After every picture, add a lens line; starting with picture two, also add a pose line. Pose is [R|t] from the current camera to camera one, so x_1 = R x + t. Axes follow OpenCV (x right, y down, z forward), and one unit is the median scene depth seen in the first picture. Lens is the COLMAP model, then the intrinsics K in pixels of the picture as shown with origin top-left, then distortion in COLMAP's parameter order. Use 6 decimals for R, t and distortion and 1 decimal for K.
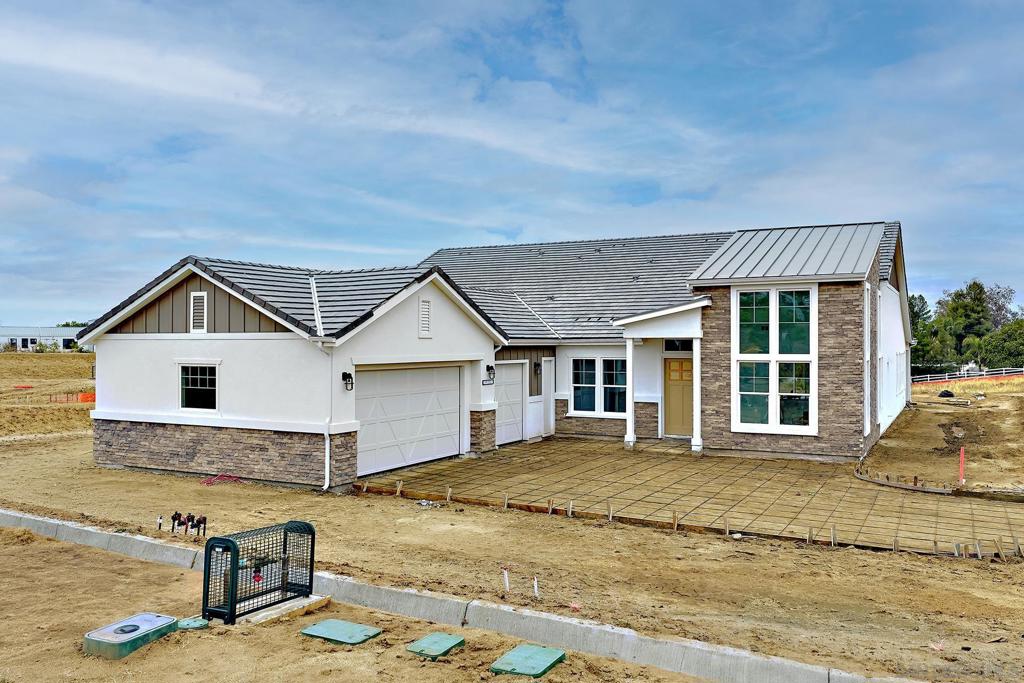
lens RADIAL K [[843.1, 0, 513.7], [0, 843.1, 338.5], [0, 0, 1]] dist [0.015694, -0.020861]
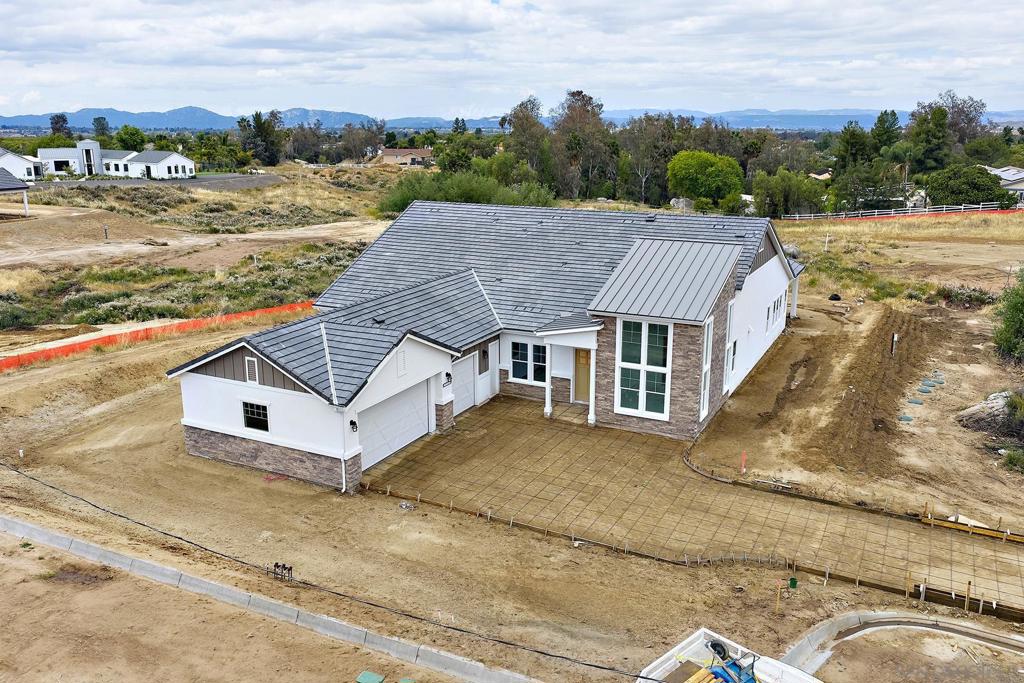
lens RADIAL K [[843.1, 0, 517.2], [0, 843.1, 334.8], [0, 0, 1]] dist [0.015694, -0.020861]
pose [[0.999824, -0.005553, 0.017902, 0.066701], [0.000834, 0.967336, 0.253497, -0.410700], [-0.018725, -0.253438, 0.967170, -0.397091]]
